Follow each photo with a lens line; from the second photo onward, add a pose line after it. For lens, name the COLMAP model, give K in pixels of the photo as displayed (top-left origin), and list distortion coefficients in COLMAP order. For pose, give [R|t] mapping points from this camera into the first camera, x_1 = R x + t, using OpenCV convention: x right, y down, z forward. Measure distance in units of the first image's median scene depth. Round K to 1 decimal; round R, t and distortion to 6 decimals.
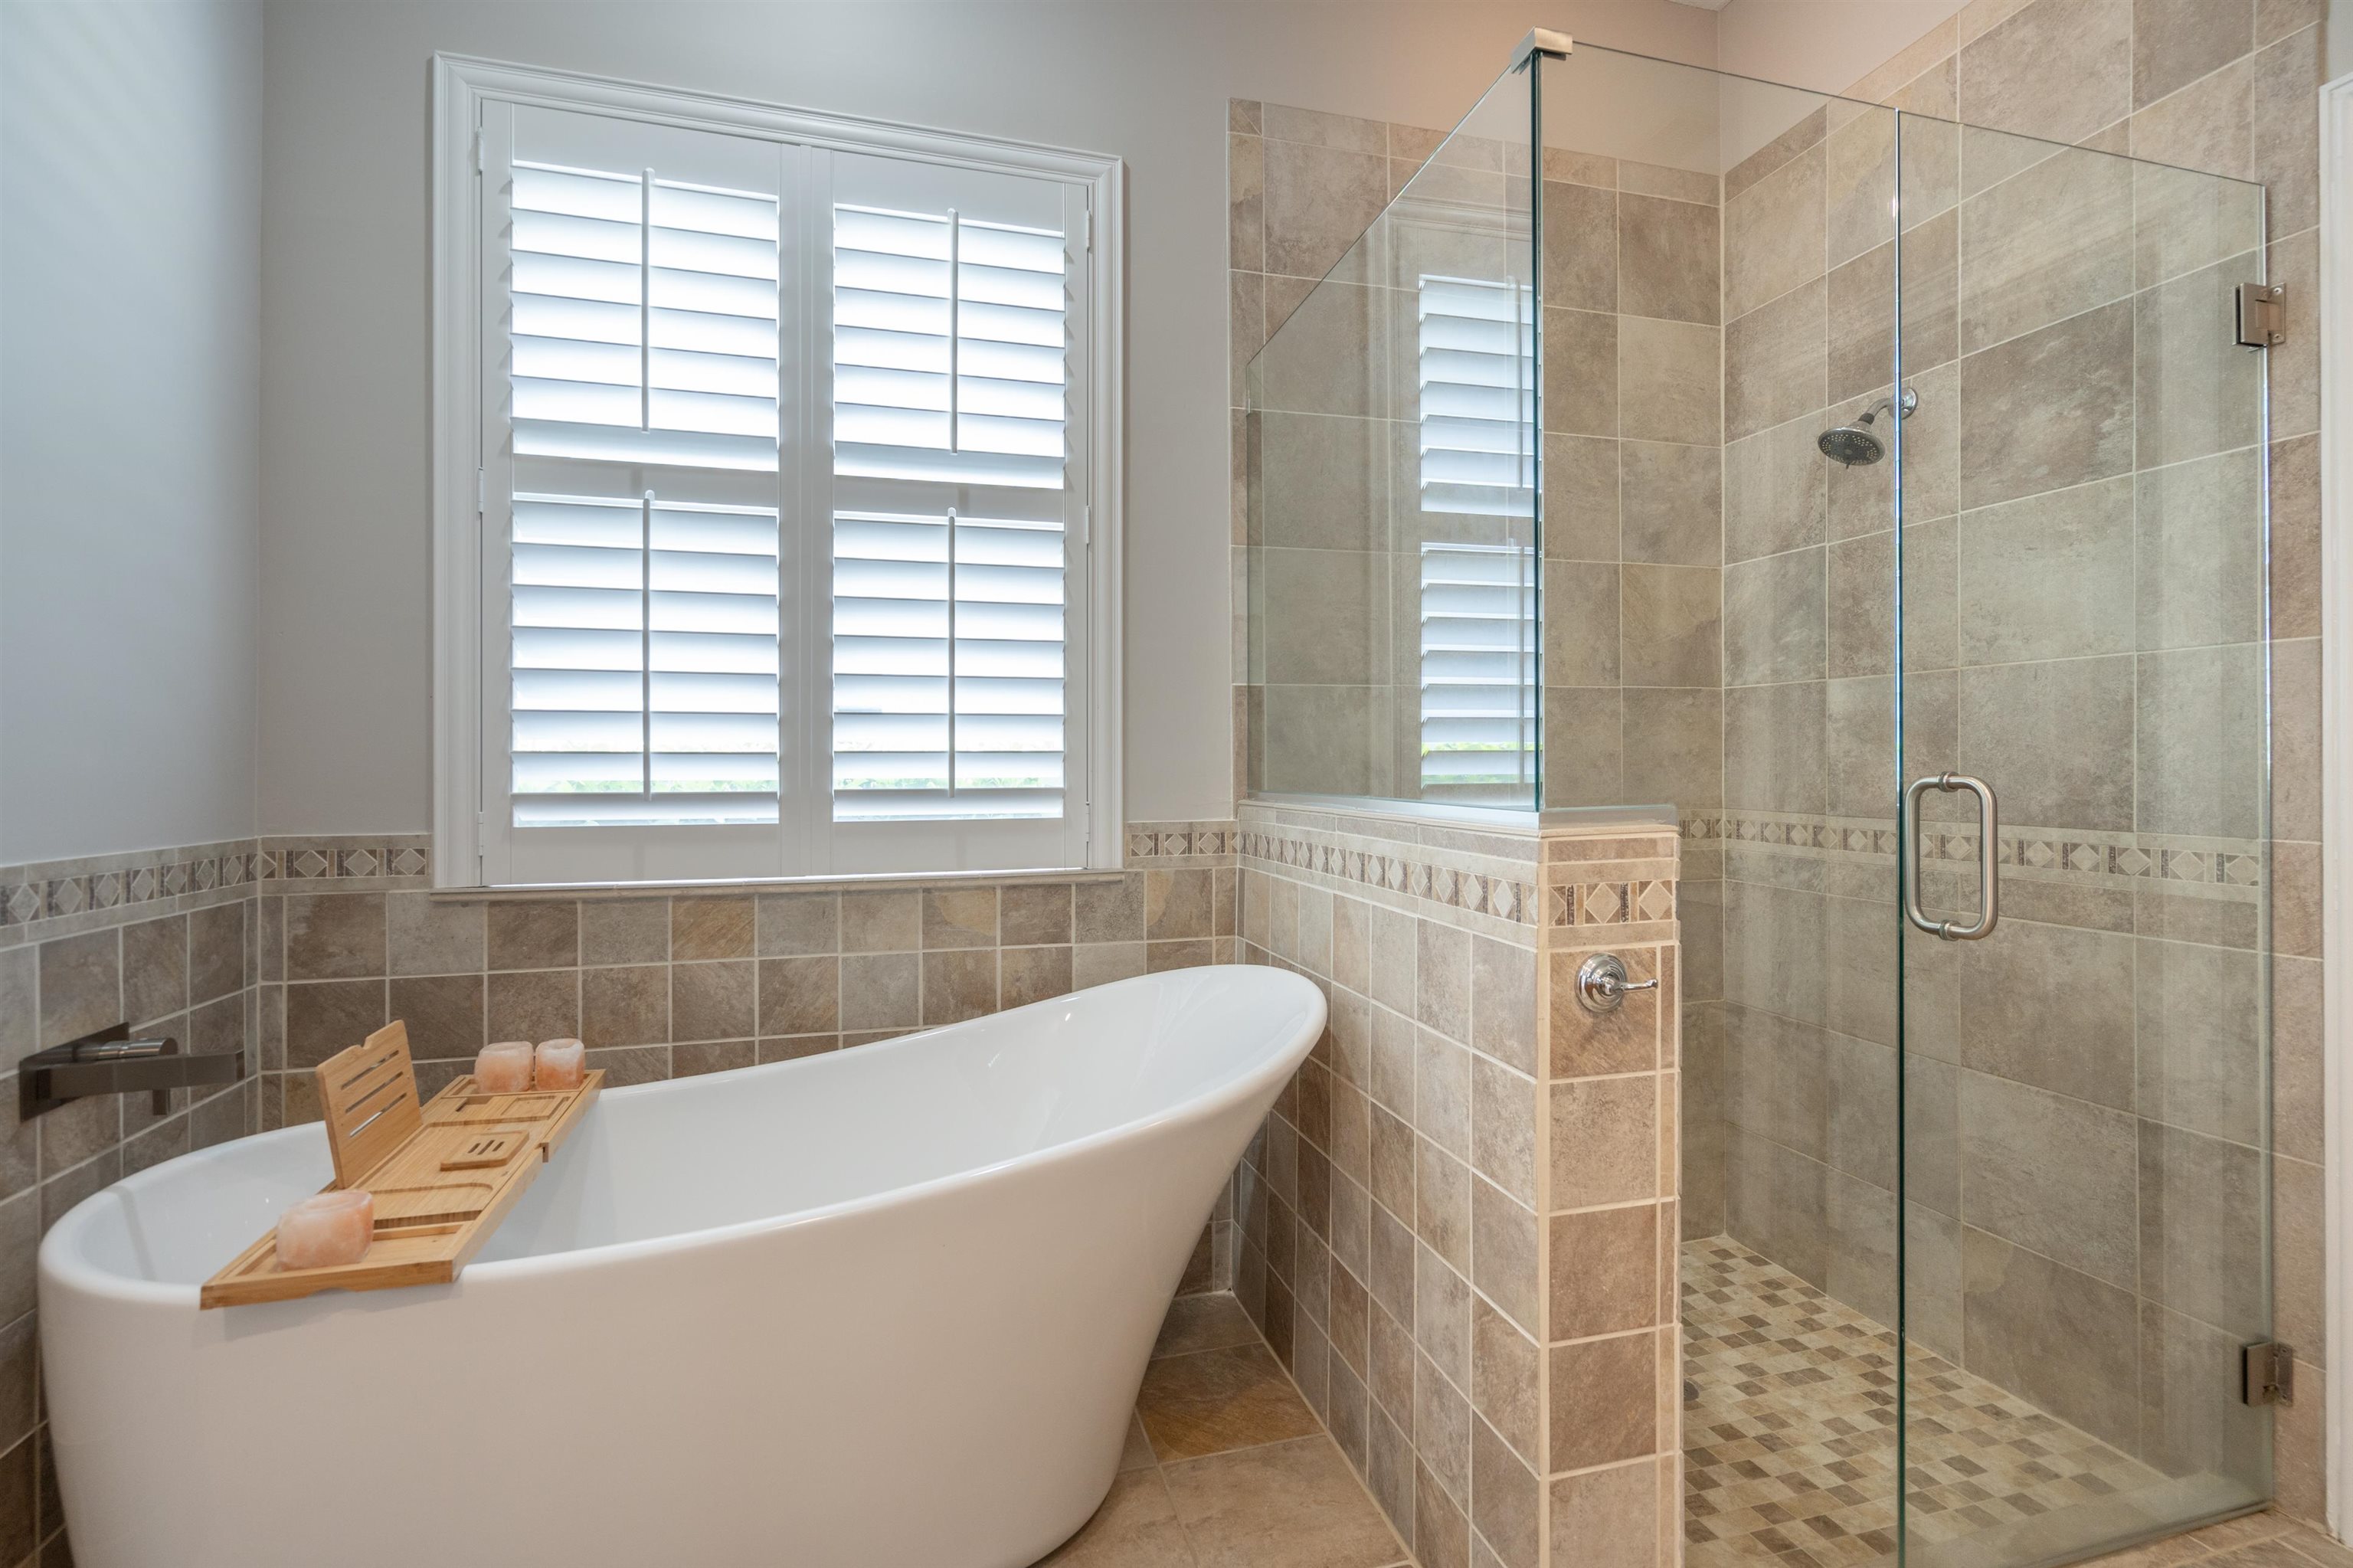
lens RADIAL K [[1073.1, 0, 1191.6], [0, 1073.1, 761.2], [0, 0, 1]] dist [-0.003547, 0.002269]
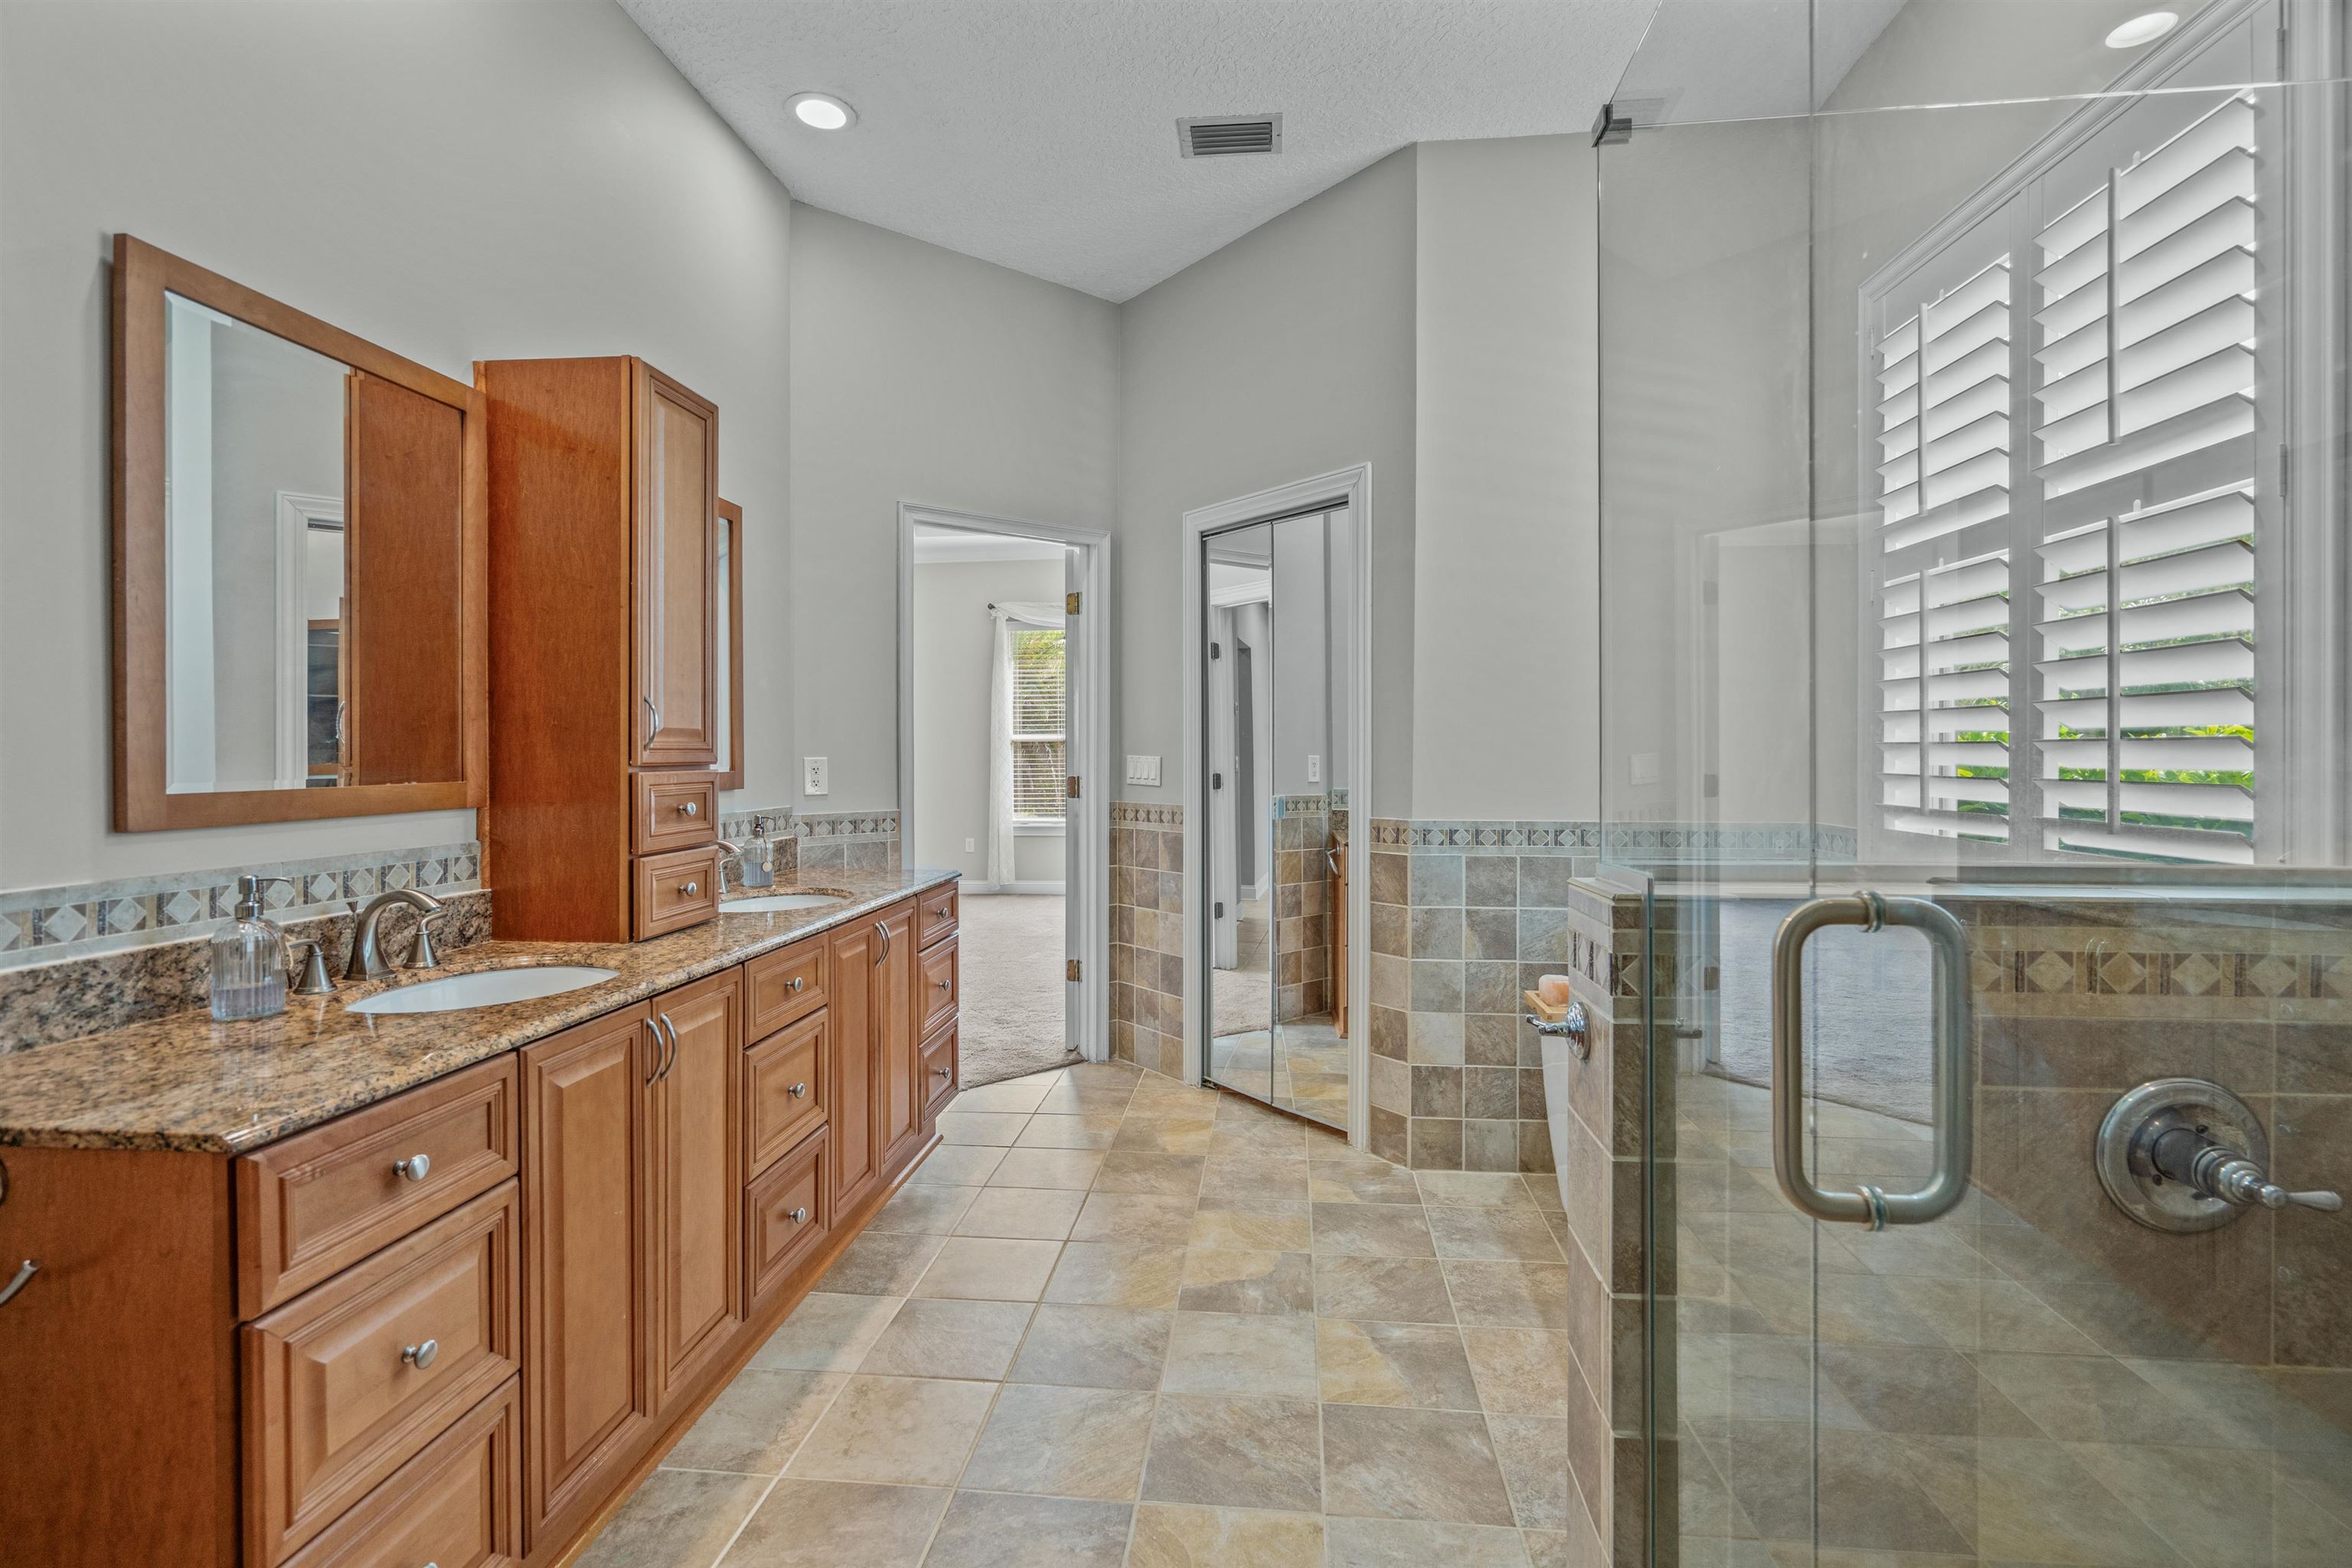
lens RADIAL K [[1072.6, 0, 1183.7], [0, 1072.6, 749.8], [0, 0, 1]] dist [-0.003547, 0.002269]
pose [[-0.362513, 0.002075, -0.931976, 0.921733], [0.007734, 0.999970, -0.000782, -0.042493], [0.931947, -0.007492, -0.362518, 0.632502]]
